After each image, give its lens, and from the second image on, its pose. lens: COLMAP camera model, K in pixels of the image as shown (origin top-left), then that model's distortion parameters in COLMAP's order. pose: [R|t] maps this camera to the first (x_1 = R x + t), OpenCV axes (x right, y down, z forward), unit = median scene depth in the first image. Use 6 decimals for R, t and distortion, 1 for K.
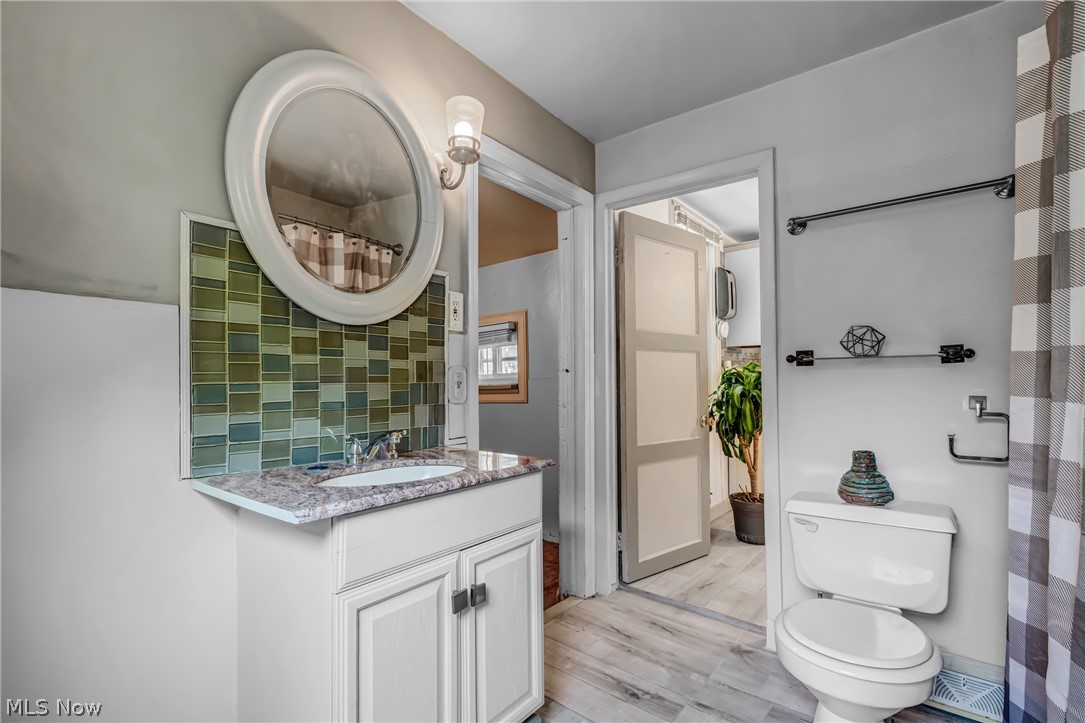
lens RADIAL K [[491.1, 0, 549.4], [0, 491.1, 377.8], [0, 0, 1]] dist [0.000281, -0.000456]
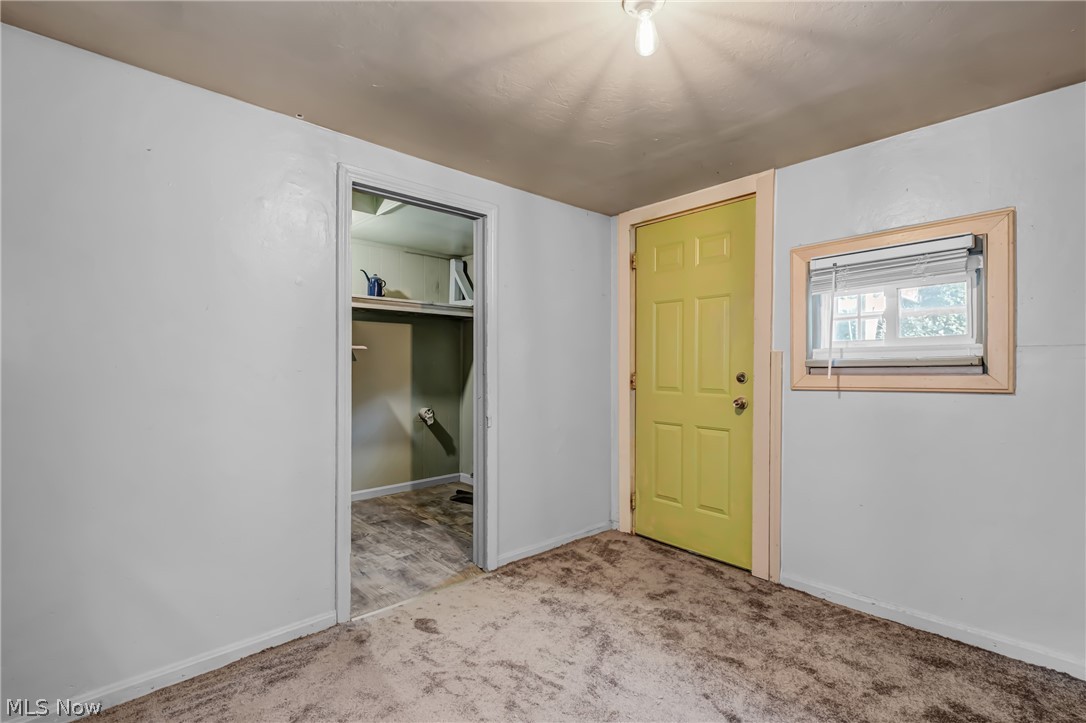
lens RADIAL K [[494.1, 0, 551.3], [0, 494.1, 368.9], [0, 0, 1]] dist [0.001787, -0.000332]
pose [[0.992068, 0.014633, -0.124849, -0.438224], [-0.012199, 0.999721, 0.020237, 0.020396], [0.125110, -0.018554, 0.991969, 0.432593]]
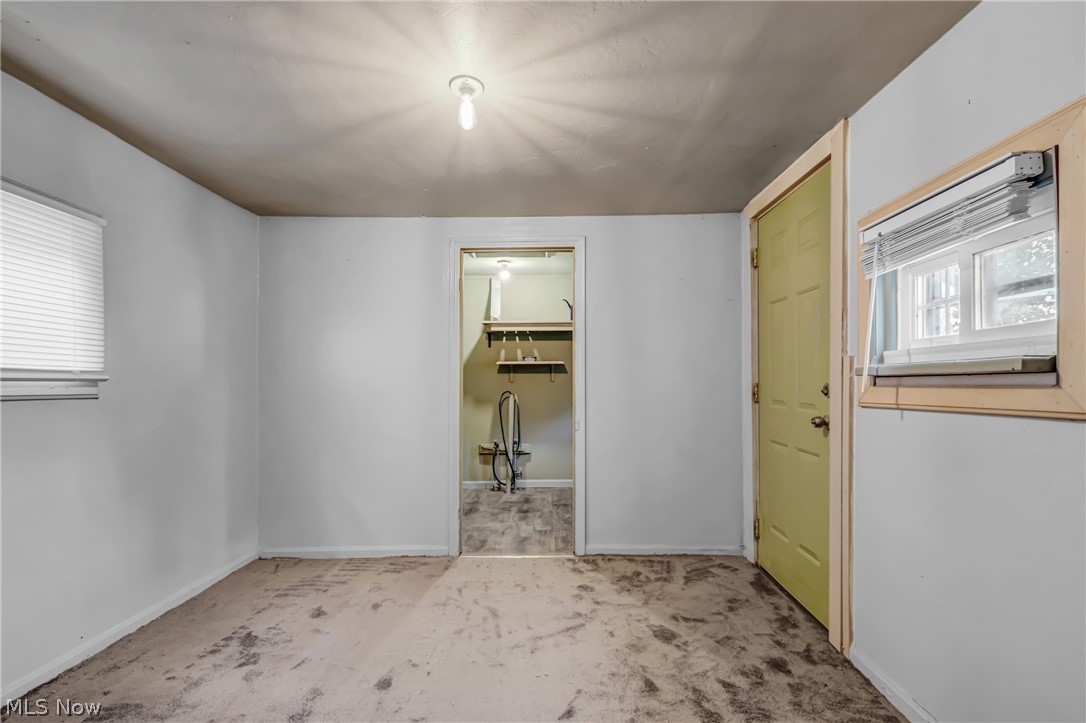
lens RADIAL K [[491.6, 0, 550.0], [0, 491.6, 377.8], [0, 0, 1]] dist [0.000281, -0.000456]
pose [[0.632239, 0.009506, -0.774715, -0.027378], [0.005989, 0.999835, 0.017156, 0.018593], [0.774750, -0.015486, 0.632078, 0.571242]]
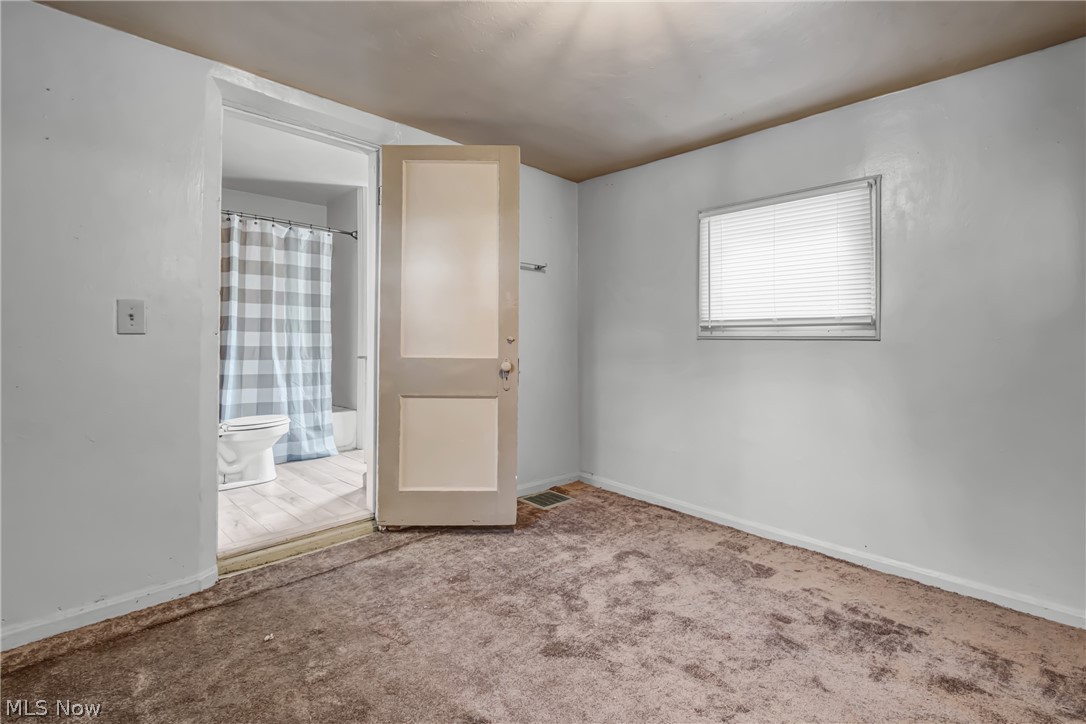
lens RADIAL K [[508.0, 0, 543.0], [0, 508.0, 332.8], [0, 0, 1]] dist [0.000436, 0.000046]
pose [[-0.992597, 0.012340, 0.120827, -0.406813], [0.007097, 0.999018, -0.043731, 0.060228], [-0.121248, -0.042549, -0.991710, 1.159194]]
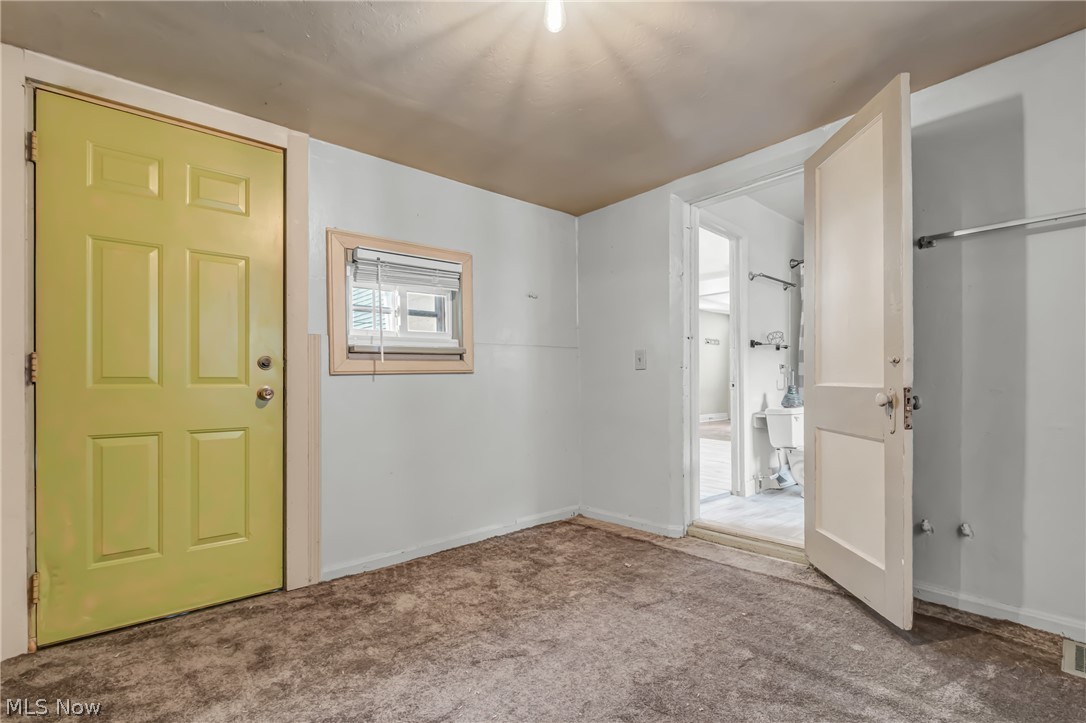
lens RADIAL K [[491.6, 0, 550.0], [0, 491.6, 377.8], [0, 0, 1]] dist [0.000281, -0.000456]
pose [[0.154381, 0.013593, 0.987918, -0.777150], [-0.012175, 0.999856, -0.011854, 0.064304], [-0.987936, -0.010198, 0.154524, 0.740545]]
